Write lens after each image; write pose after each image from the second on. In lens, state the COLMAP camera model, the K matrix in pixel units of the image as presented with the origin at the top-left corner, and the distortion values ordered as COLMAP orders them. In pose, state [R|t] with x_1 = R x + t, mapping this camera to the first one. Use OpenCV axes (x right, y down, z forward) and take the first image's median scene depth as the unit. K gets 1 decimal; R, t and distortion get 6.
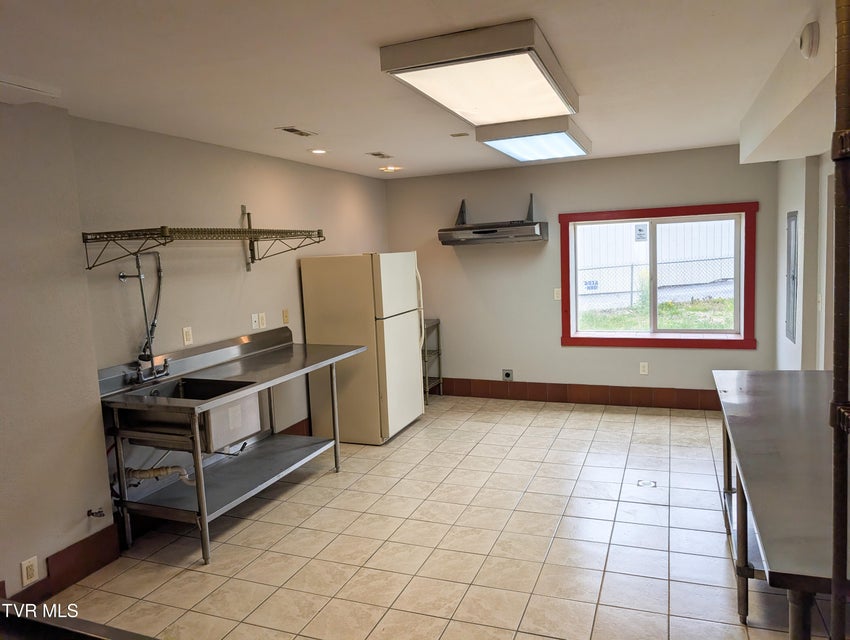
lens RADIAL K [[614.8, 0, 425.1], [0, 614.8, 313.1], [0, 0, 1]] dist [0.028710, -0.030584]
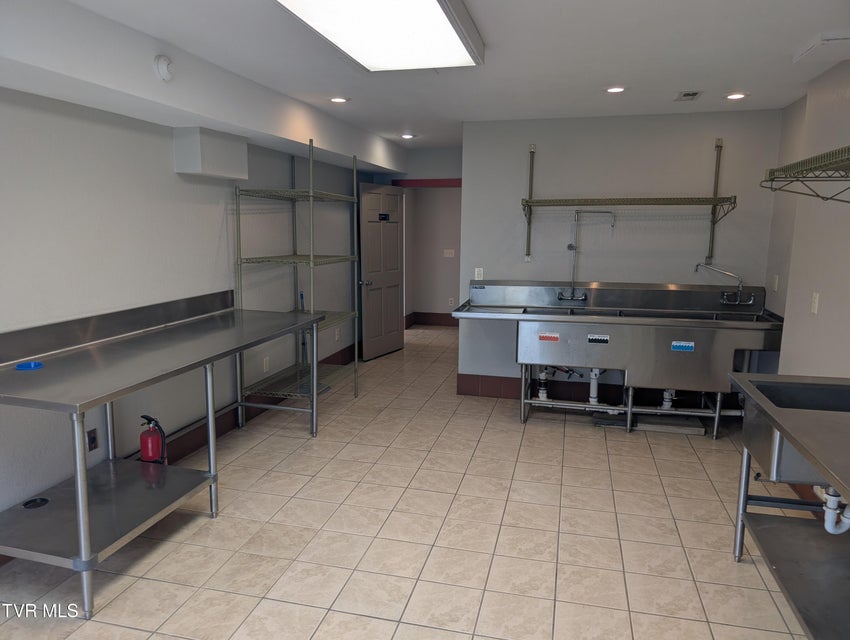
lens RADIAL K [[613.2, 0, 418.0], [0, 613.2, 322.7], [0, 0, 1]] dist [0.022262, -0.020401]
pose [[-0.990854, 0.063511, -0.119060, 0.154968], [0.030587, 0.965059, 0.260242, -0.140709], [0.131429, 0.254220, -0.958175, 1.482600]]
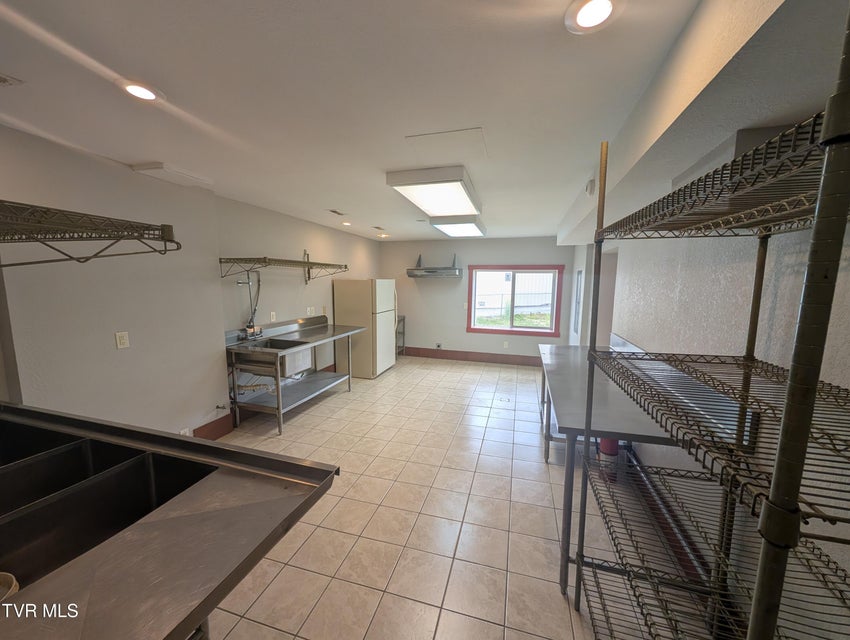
lens RADIAL K [[324.8, 0, 427.4], [0, 324.8, 322.0], [0, 0, 1]] dist [-0.001253, -0.000053]
pose [[0.993829, 0.044051, 0.101802, -0.016153], [-0.046024, 0.998794, 0.017116, 0.014784], [-0.100925, -0.021696, 0.994657, -0.035997]]
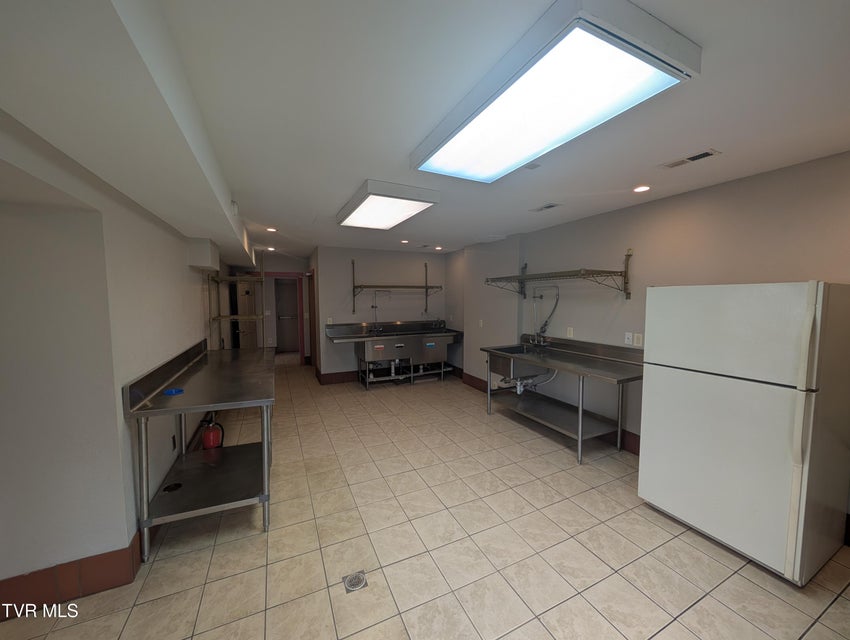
lens RADIAL K [[324.8, 0, 424.9], [0, 324.8, 319.2], [0, 0, 1]] dist [-0.001253, -0.000053]
pose [[-0.683070, 0.098439, -0.723688, 0.628245], [-0.038231, 0.984697, 0.170028, -0.156558], [0.729351, 0.143808, -0.668854, 1.424670]]
